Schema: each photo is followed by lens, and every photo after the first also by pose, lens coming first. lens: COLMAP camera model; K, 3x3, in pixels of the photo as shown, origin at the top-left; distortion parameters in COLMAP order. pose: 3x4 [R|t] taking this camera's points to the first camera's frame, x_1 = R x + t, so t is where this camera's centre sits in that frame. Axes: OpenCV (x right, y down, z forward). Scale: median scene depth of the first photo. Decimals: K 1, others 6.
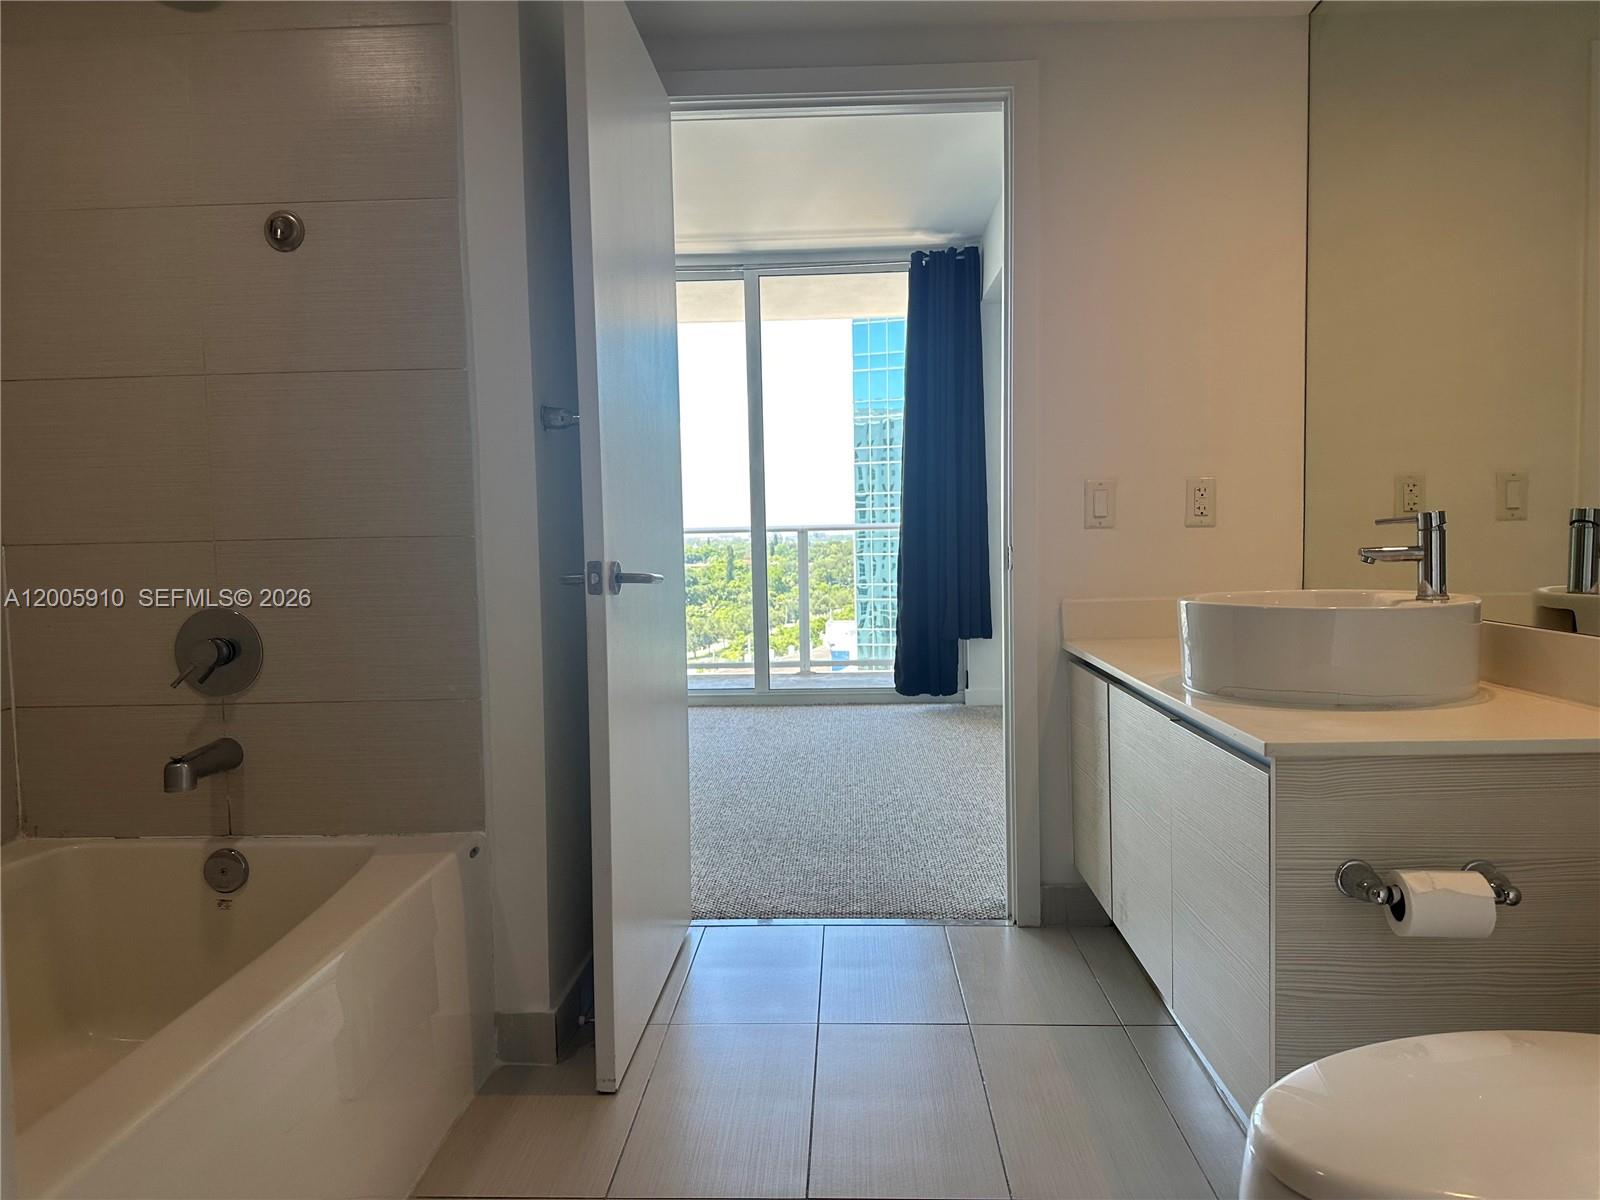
lens RADIAL K [[1149.0, 0, 800.0], [0, 1149.0, 600.0], [0, 0, 1]] dist [0.056099, -0.002408]
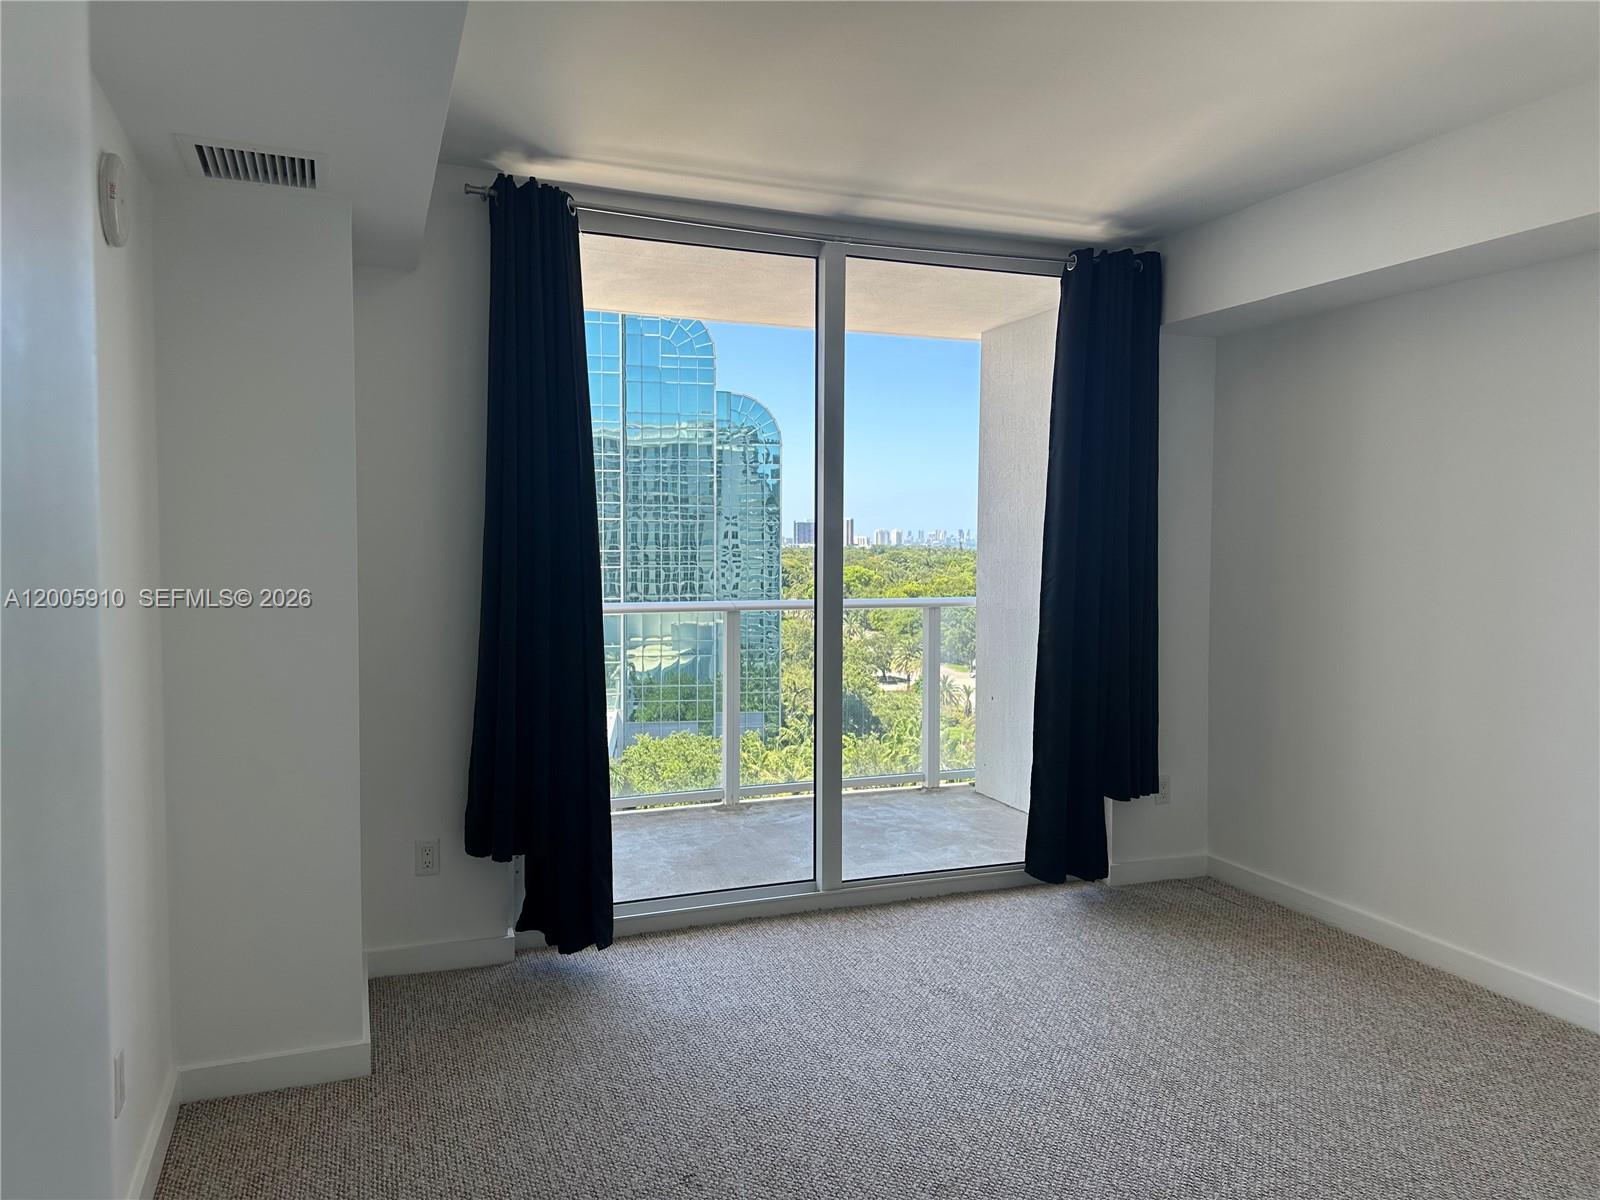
lens RADIAL K [[1149.0, 0, 800.0], [0, 1149.0, 600.0], [0, 0, 1]] dist [0.056099, -0.002408]
pose [[0.923247, 0.005210, 0.384172, -0.313489], [-0.004859, 0.999986, -0.001884, -0.085320], [-0.384177, -0.000127, 0.923259, 0.409836]]
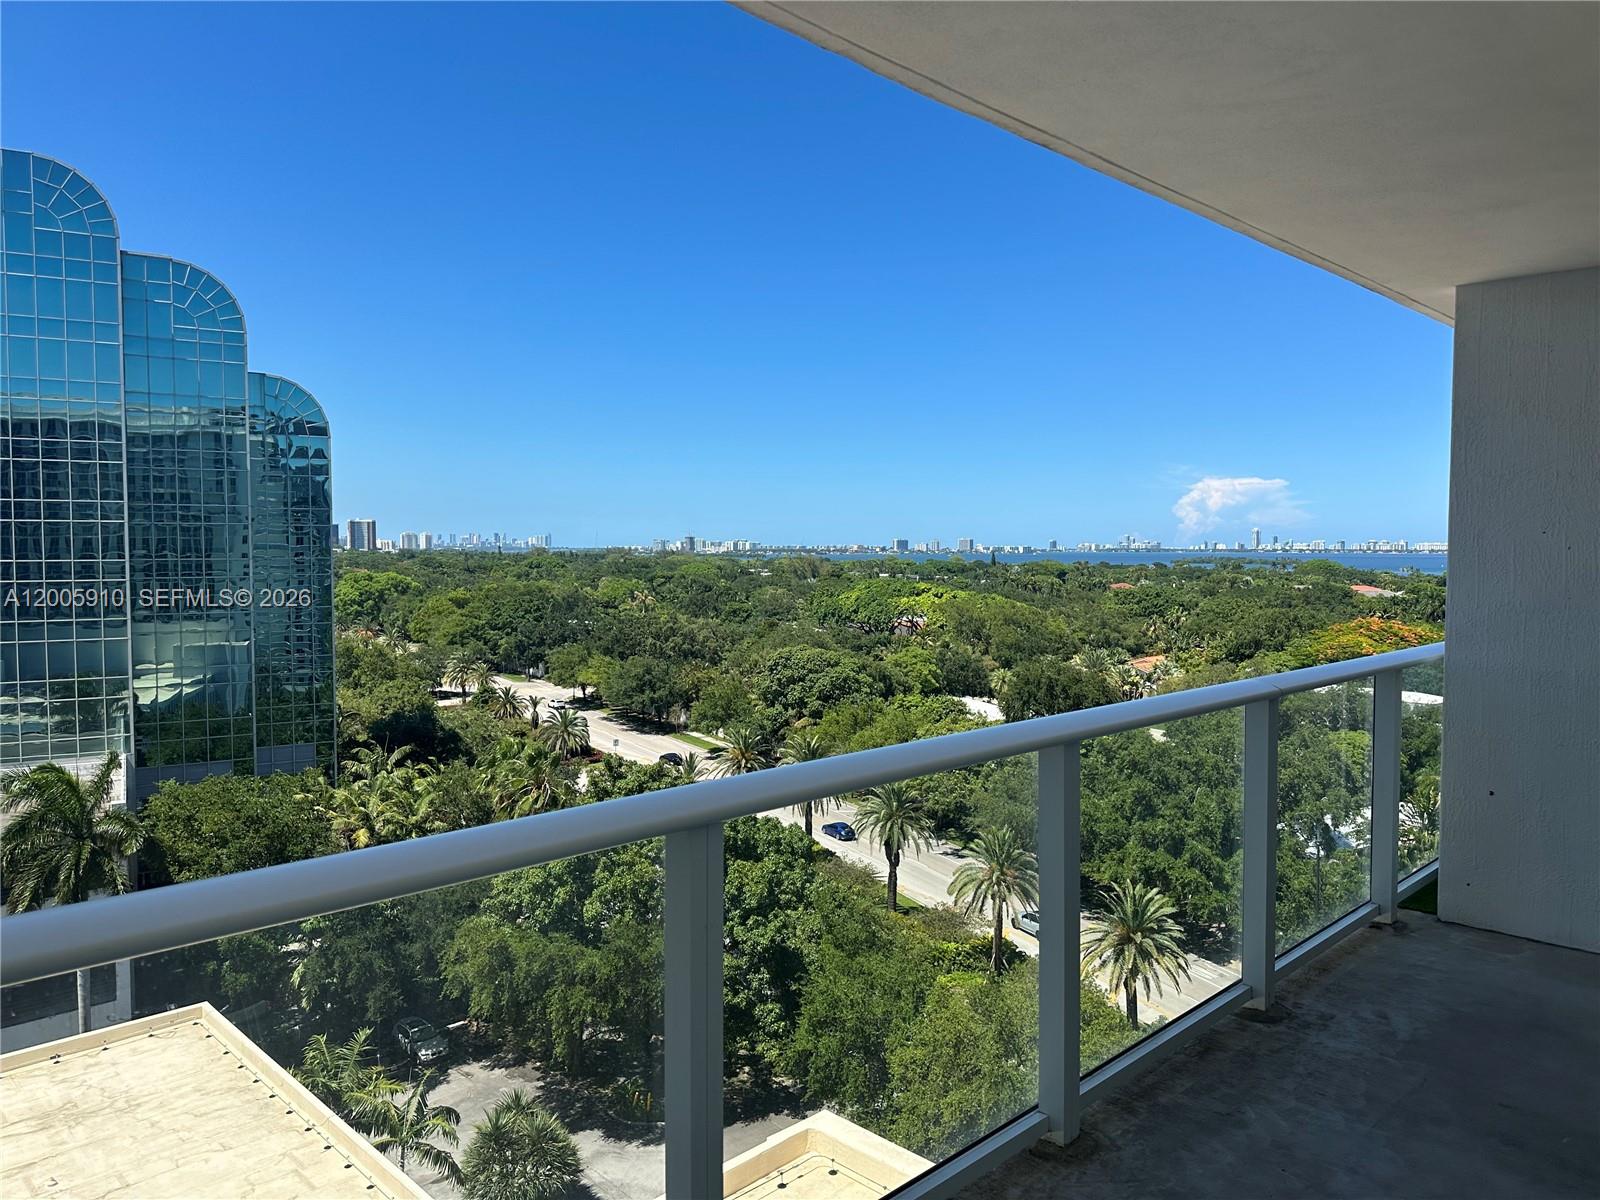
lens RADIAL K [[1149.0, 0, 800.0], [0, 1149.0, 600.0], [0, 0, 1]] dist [0.056099, -0.002408]
pose [[0.683925, -0.016304, 0.729370, -0.335527], [0.023925, 0.999714, -0.000087, -0.087576], [-0.729160, 0.017510, 0.684120, 0.447995]]
